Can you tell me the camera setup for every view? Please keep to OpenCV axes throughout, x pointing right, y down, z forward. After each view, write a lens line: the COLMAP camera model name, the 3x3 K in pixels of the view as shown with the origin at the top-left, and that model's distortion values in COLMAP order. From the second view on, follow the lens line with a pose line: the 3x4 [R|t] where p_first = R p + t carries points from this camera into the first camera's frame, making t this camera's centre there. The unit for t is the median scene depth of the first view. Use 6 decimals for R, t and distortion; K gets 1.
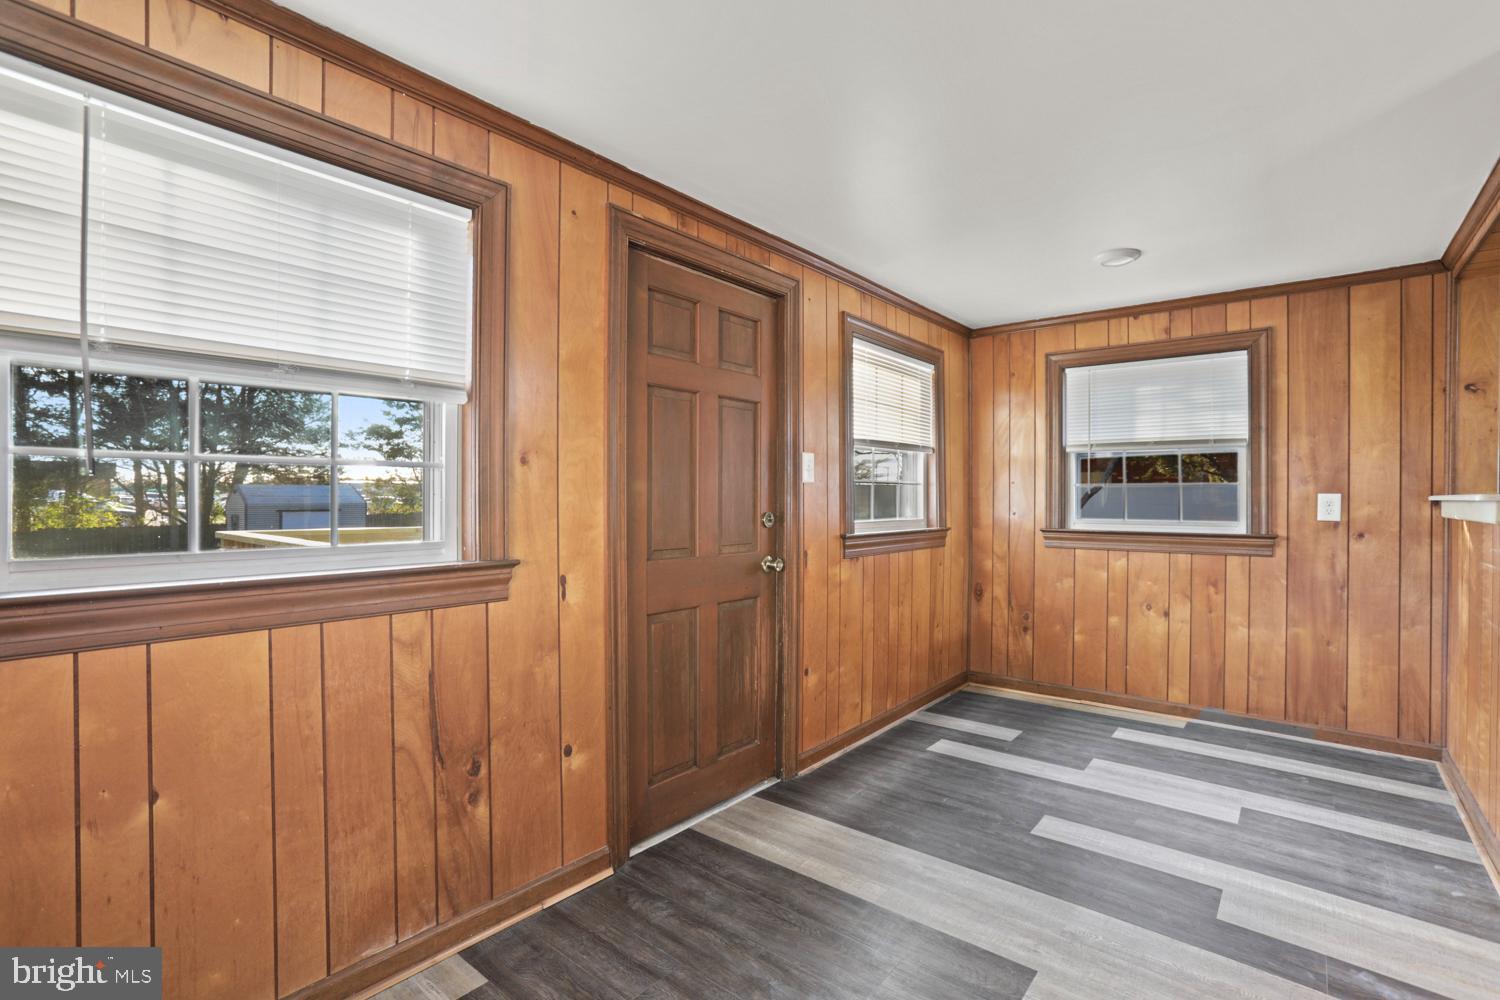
lens RADIAL K [[674.7, 0, 748.3], [0, 674.7, 501.9], [0, 0, 1]] dist [0.002611, 0.002439]
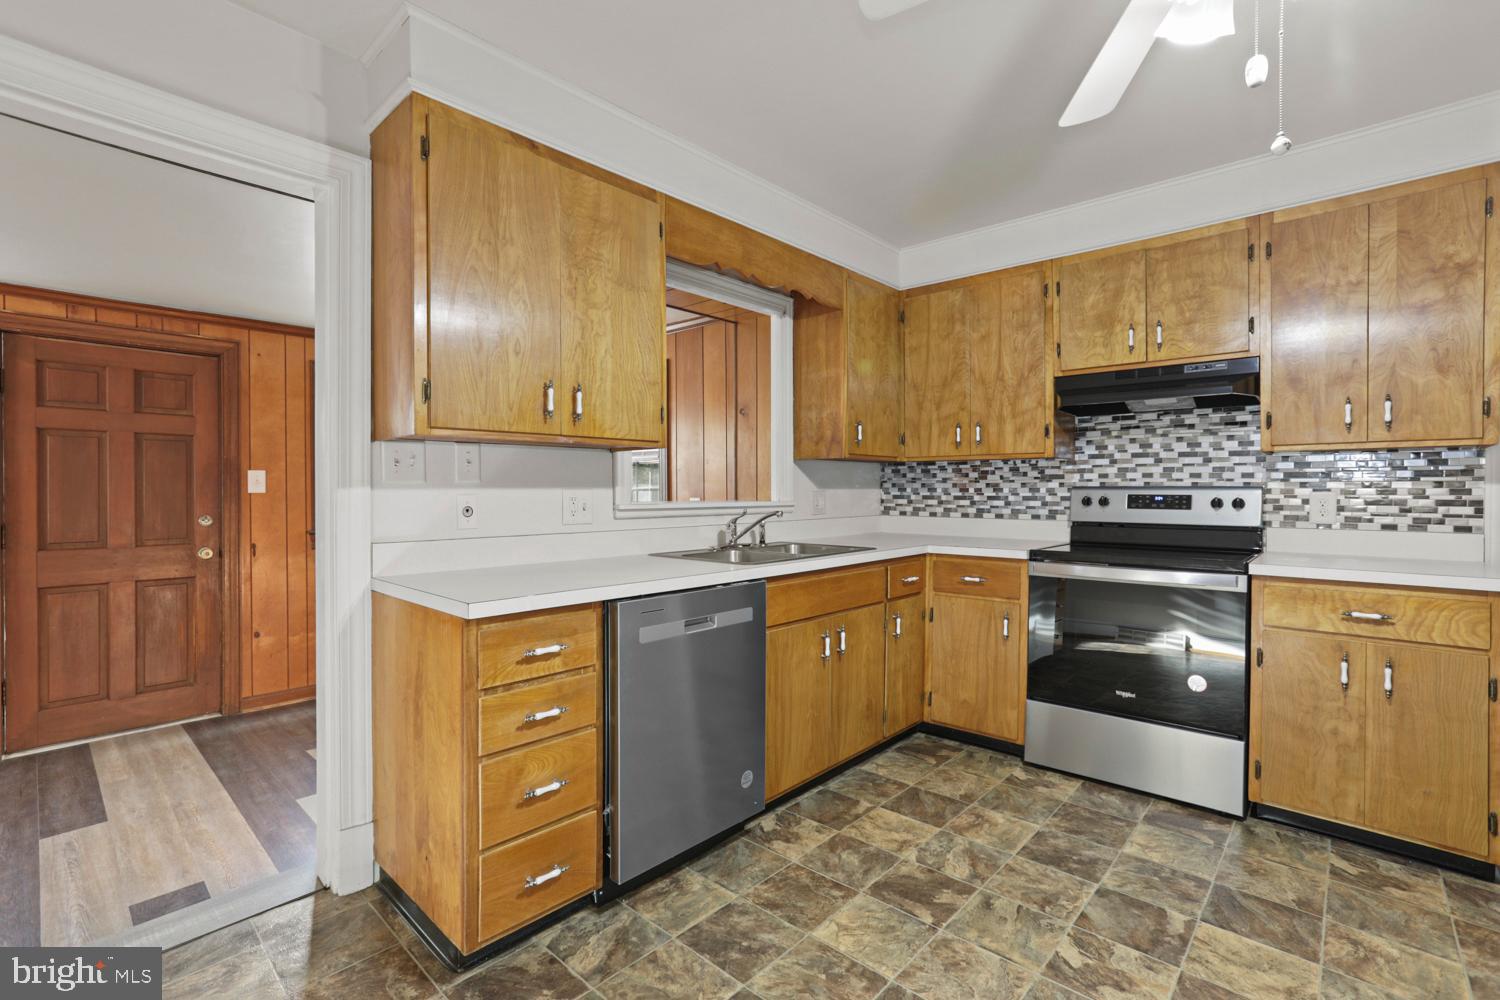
lens RADIAL K [[674.7, 0, 749.1], [0, 674.7, 489.9], [0, 0, 1]] dist [0.002611, 0.002439]
pose [[0.998098, -0.000059, -0.061651, 1.296351], [0.000783, 0.999931, 0.011724, -0.055825], [0.061646, -0.011750, 0.998029, -0.302348]]
